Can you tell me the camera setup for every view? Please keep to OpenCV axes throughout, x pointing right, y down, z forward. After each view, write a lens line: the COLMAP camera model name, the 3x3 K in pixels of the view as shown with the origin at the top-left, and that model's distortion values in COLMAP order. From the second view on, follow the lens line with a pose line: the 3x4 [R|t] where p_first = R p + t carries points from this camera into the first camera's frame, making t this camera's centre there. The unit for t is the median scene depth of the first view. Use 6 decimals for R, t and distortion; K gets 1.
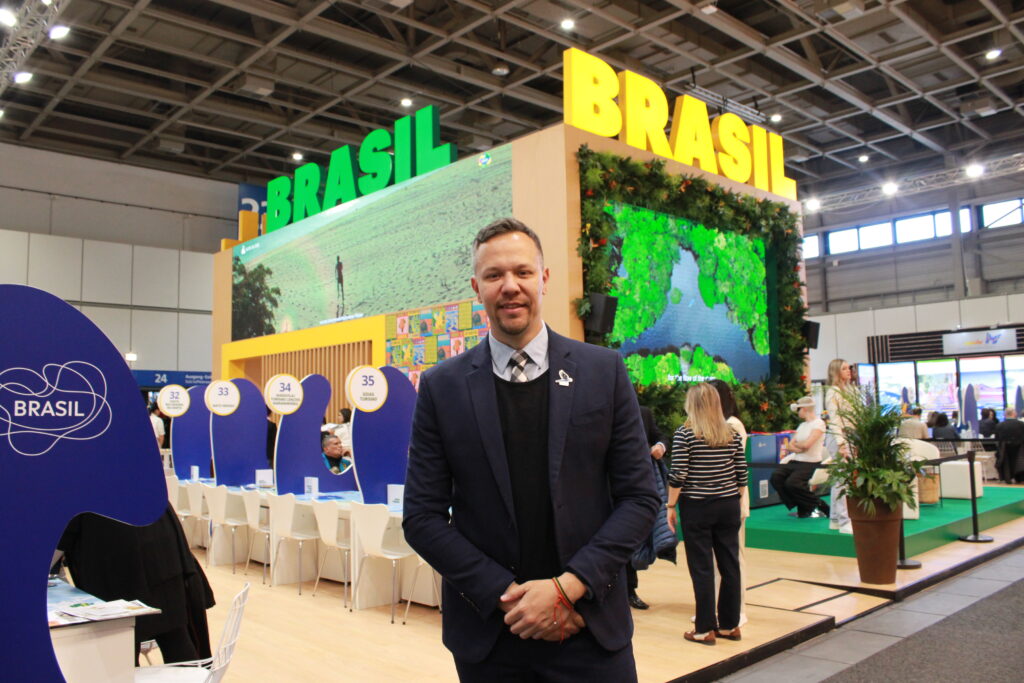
lens RADIAL K [[848.5, 0, 512.0], [0, 848.5, 341.5], [0, 0, 1]] dist [-0.167906, 0.153405]
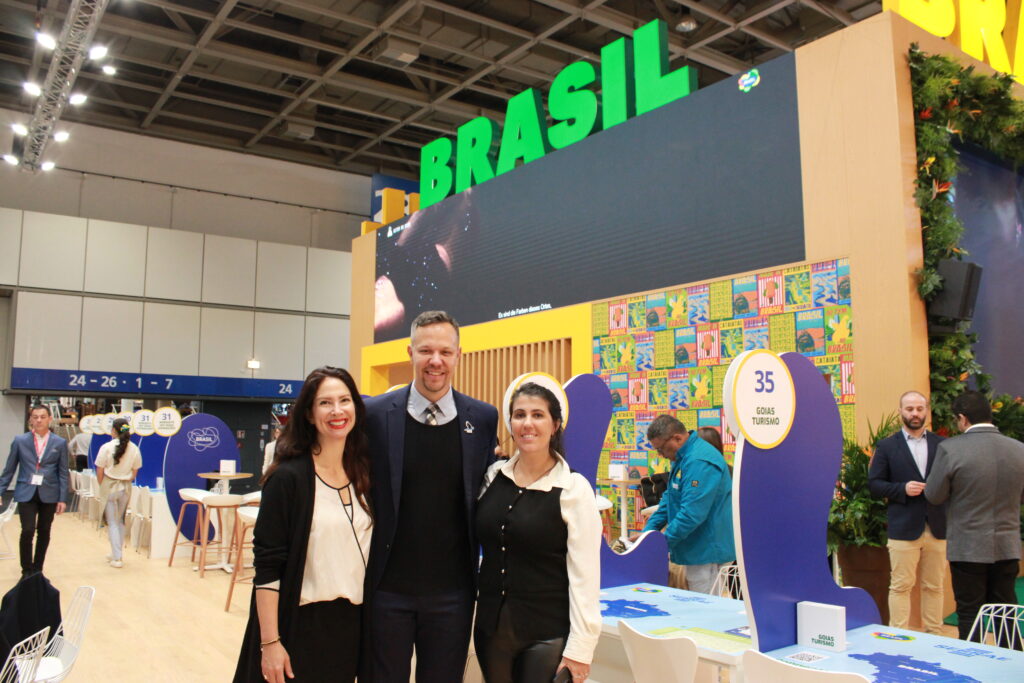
lens RADIAL K [[848.5, 0, 512.0], [0, 848.5, 341.5], [0, 0, 1]] dist [-0.167906, 0.153405]
pose [[0.991258, 0.005617, -0.131821, -0.109215], [-0.008189, 0.999786, -0.018981, 0.015014], [0.131686, 0.019895, 0.991092, 0.230319]]
